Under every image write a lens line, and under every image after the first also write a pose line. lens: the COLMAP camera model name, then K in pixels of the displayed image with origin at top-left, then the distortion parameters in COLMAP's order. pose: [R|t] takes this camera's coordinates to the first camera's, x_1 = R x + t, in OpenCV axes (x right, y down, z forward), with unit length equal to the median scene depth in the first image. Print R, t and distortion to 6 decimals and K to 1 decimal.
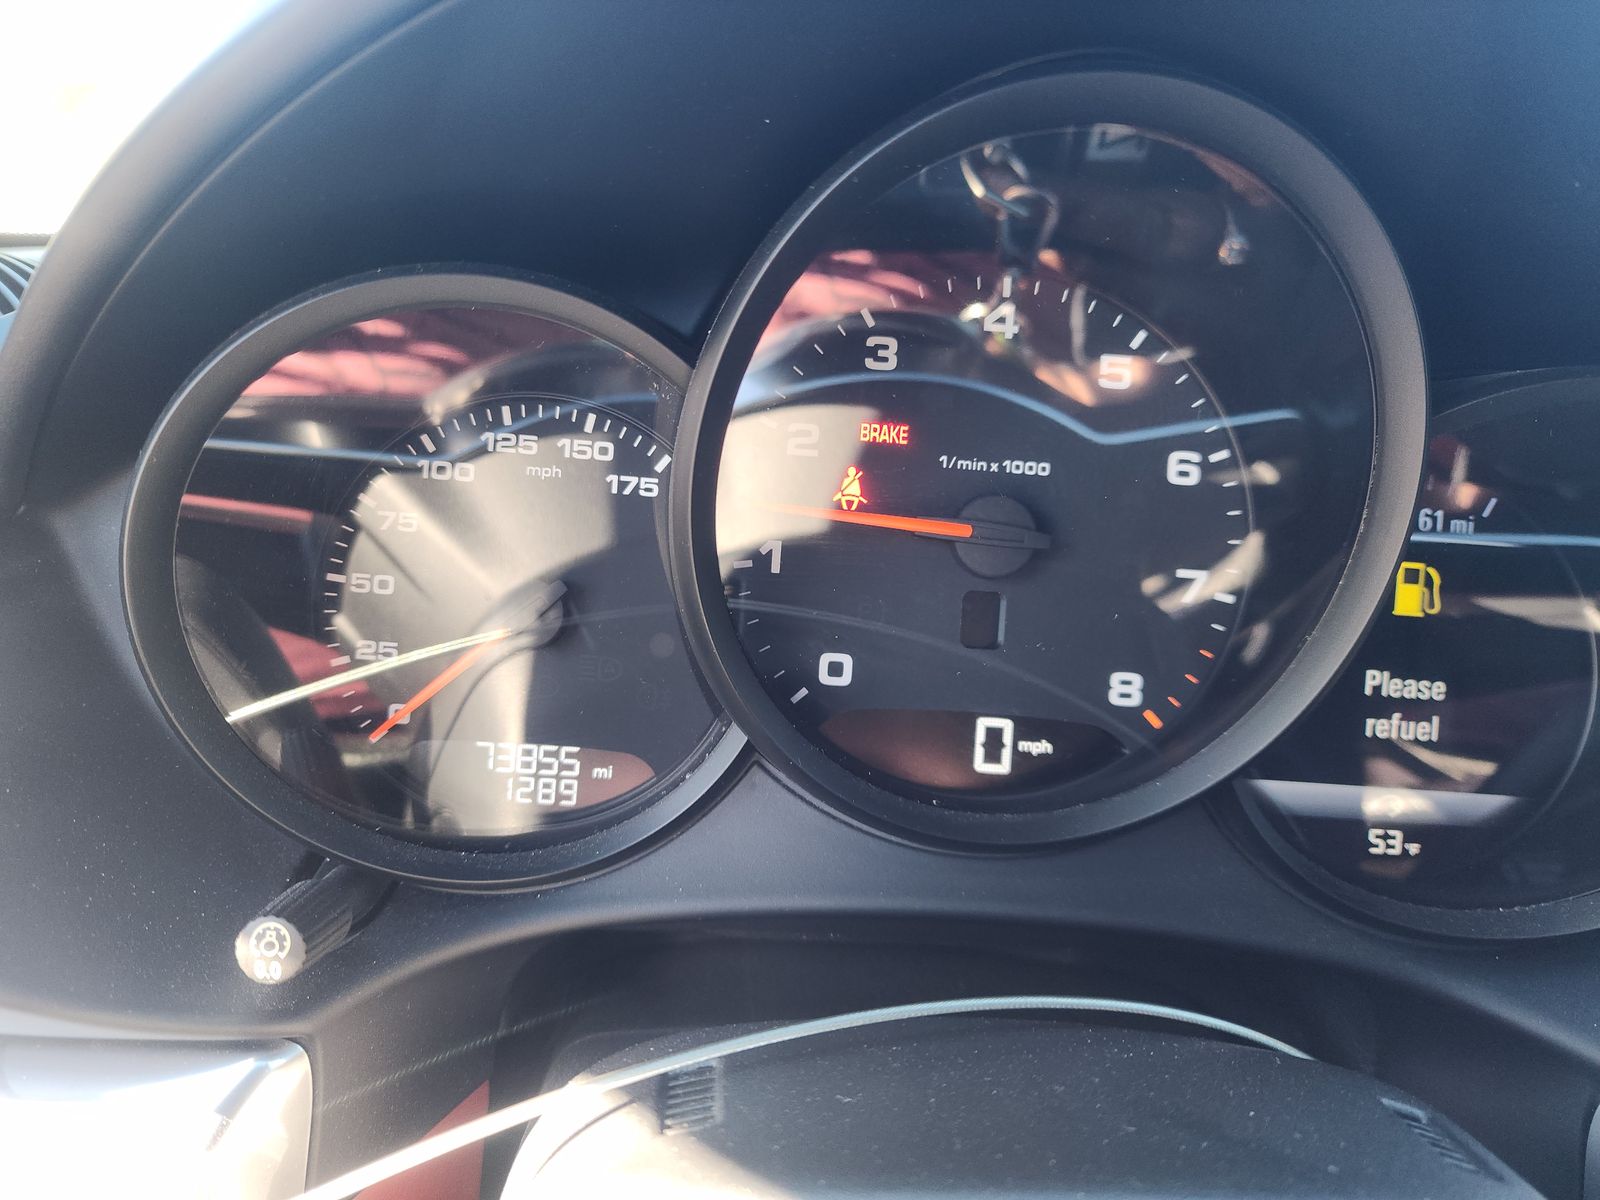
lens RADIAL K [[1014.4, 0, 800.0], [0, 1014.4, 600.0], [0, 0, 1]] dist [0.006505, -0.040804]
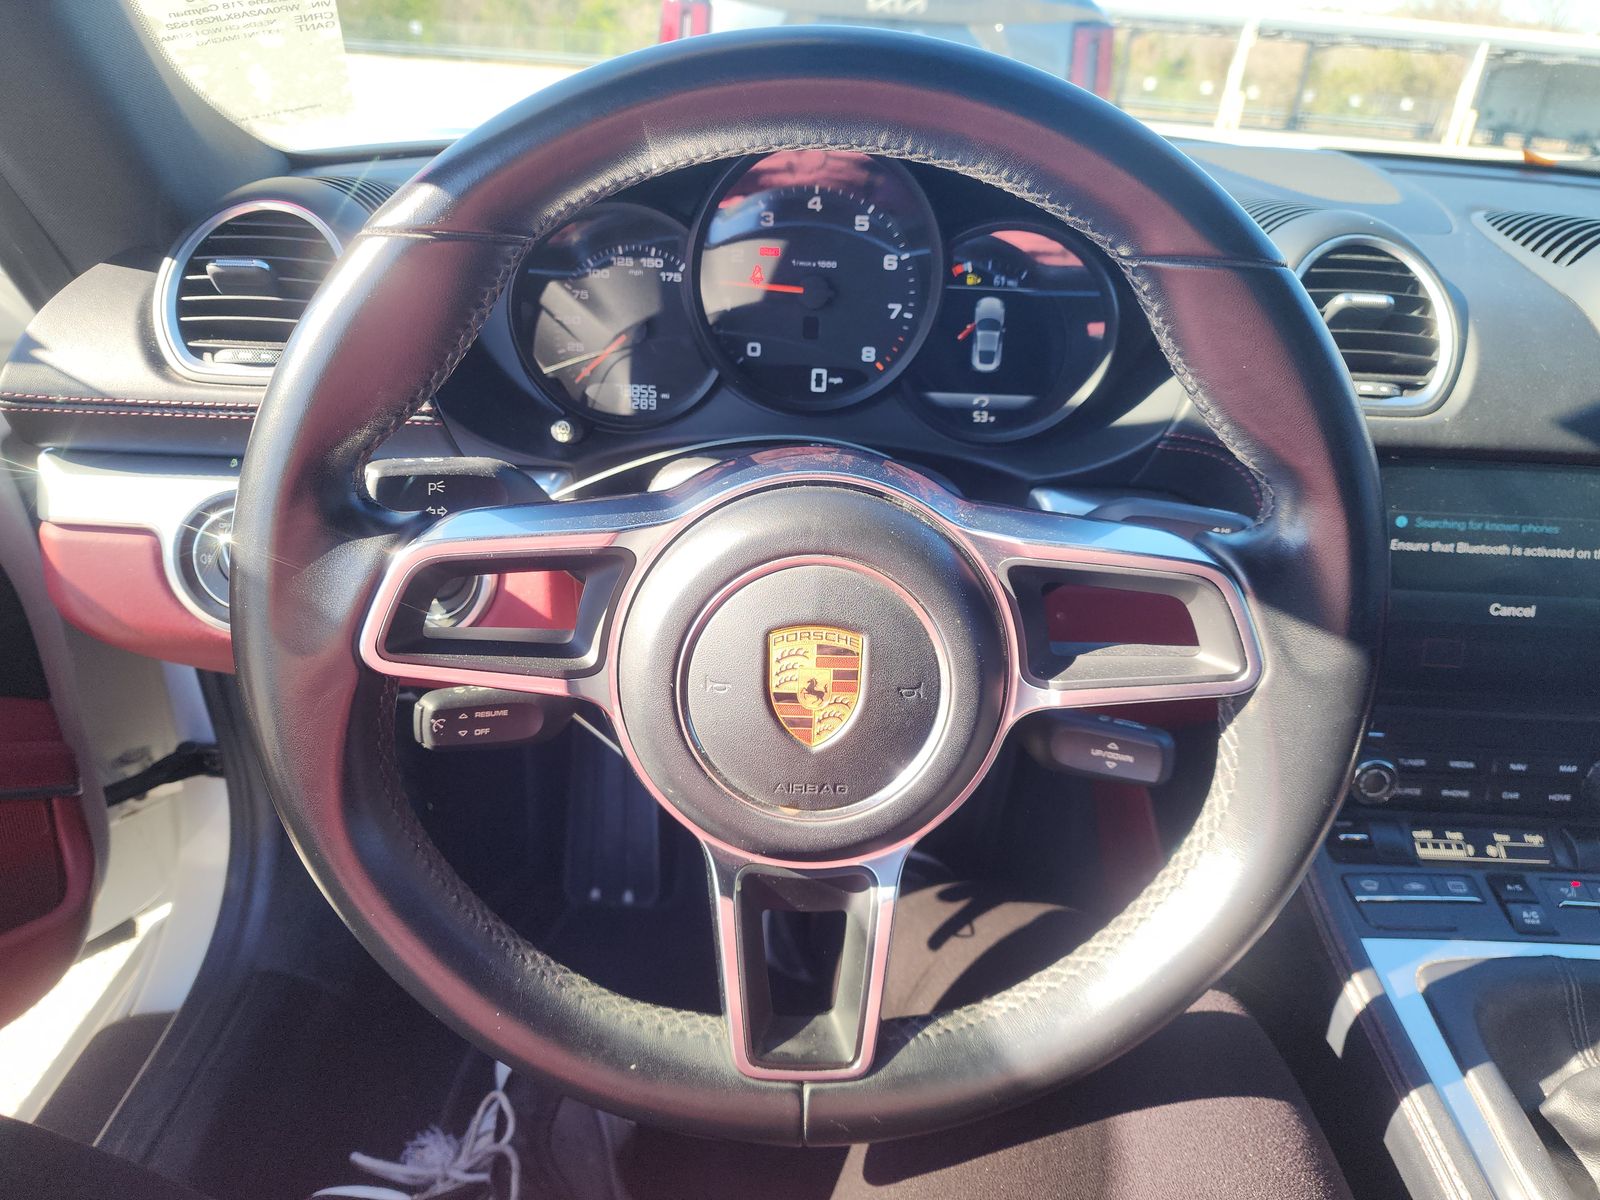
lens RADIAL K [[1014.4, 0, 800.0], [0, 1014.4, 600.0], [0, 0, 1]] dist [0.006505, -0.040804]
pose [[0.999100, -0.022625, -0.035869, 0.226962], [0.027755, 0.988349, 0.149655, 0.310378], [0.032065, -0.150516, 0.988088, -1.593693]]
